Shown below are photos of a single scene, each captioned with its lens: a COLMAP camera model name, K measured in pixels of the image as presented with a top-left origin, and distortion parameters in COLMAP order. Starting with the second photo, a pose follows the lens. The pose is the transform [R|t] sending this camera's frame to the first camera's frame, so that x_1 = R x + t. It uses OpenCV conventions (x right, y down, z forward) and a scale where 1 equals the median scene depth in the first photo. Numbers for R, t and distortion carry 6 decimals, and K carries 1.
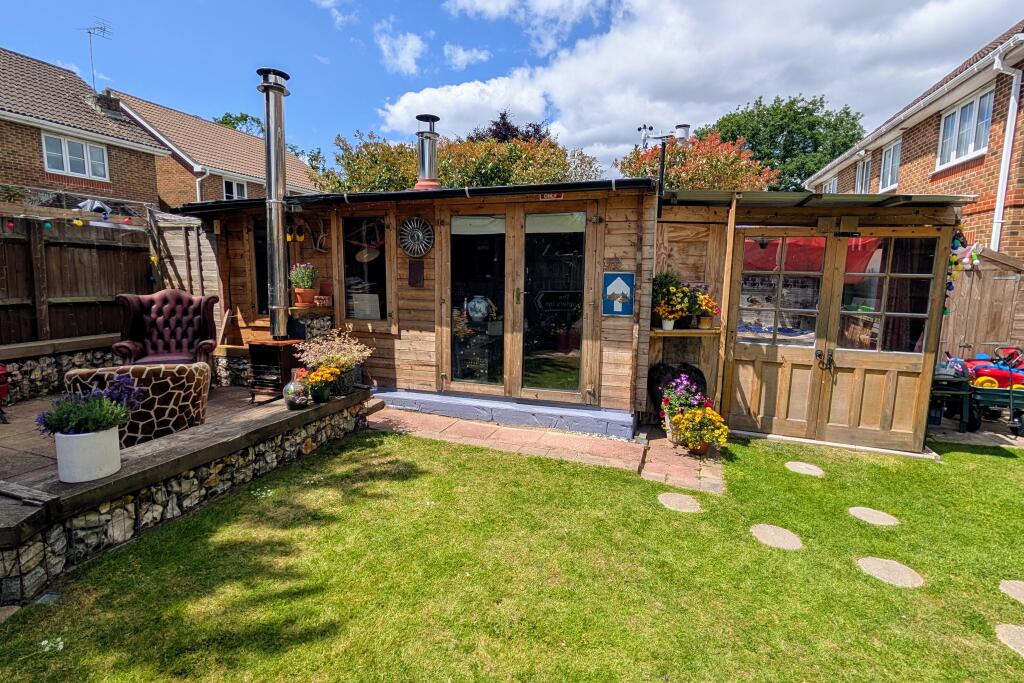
lens RADIAL K [[492.3, 0, 514.3], [0, 492.3, 336.9], [0, 0, 1]] dist [-0.000221, -0.000128]
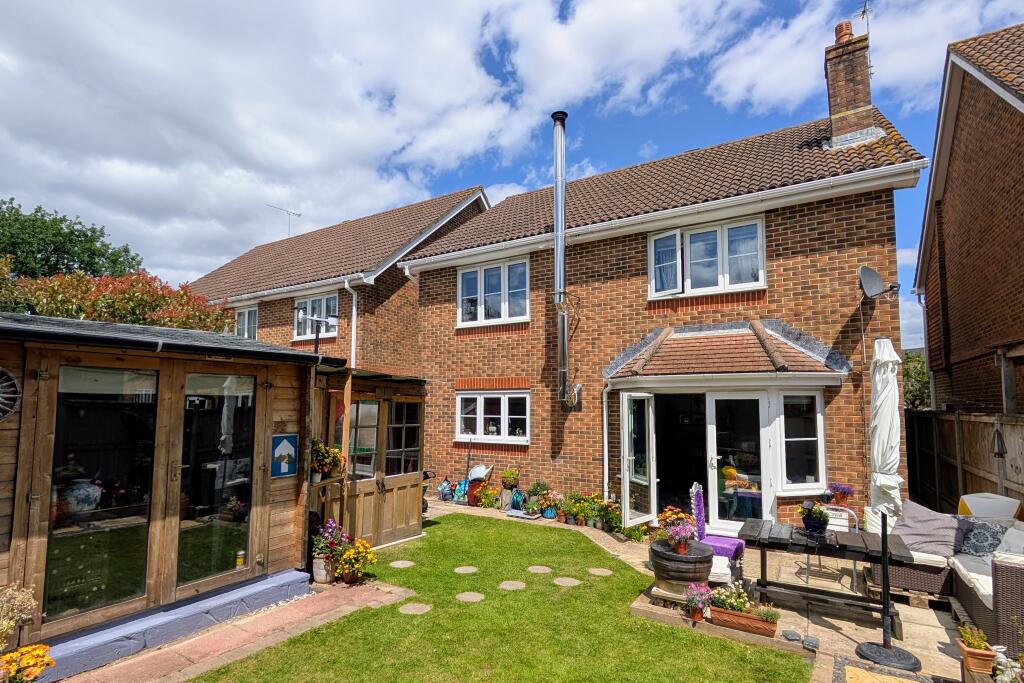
lens RADIAL K [[491.6, 0, 513.2], [0, 491.6, 371.4], [0, 0, 1]] dist [-0.000312, -0.000090]
pose [[0.228837, 0.057868, 0.971743, -0.673620], [0.127154, 0.987902, -0.088774, -0.104422], [-0.965125, 0.143876, 0.218711, 0.264356]]
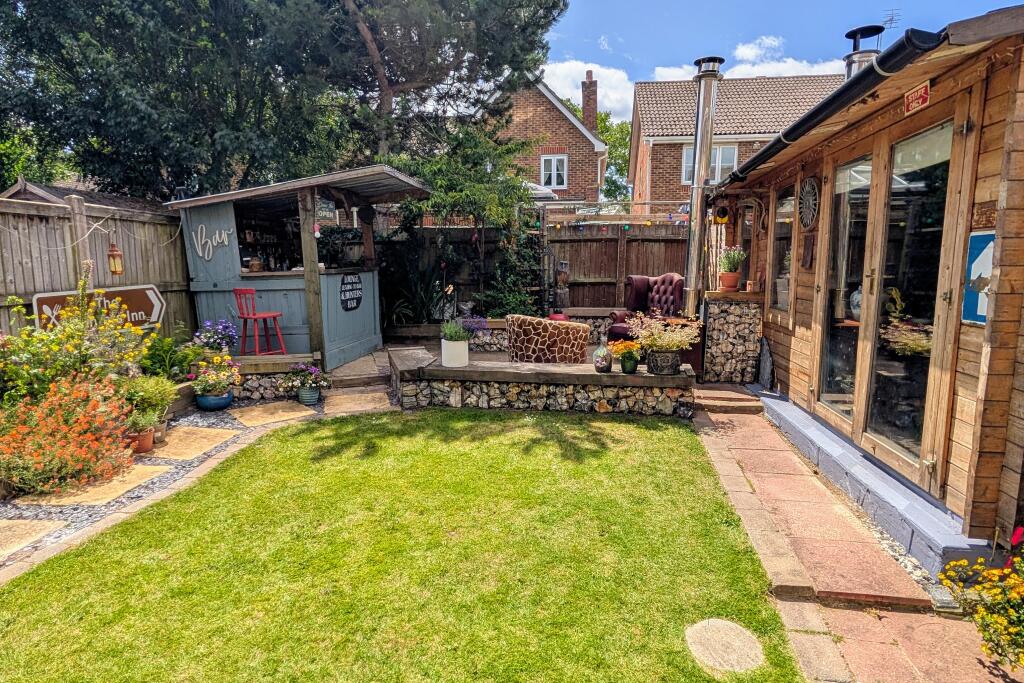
lens RADIAL K [[550.4, 0, 516.4], [0, 550.4, 335.8], [0, 0, 1]] dist [0.000328, -0.000515]
pose [[0.172989, 0.112709, -0.978454, 0.622822], [-0.127095, 0.987680, 0.091302, -0.022980], [0.976689, 0.108562, 0.185182, 0.451889]]
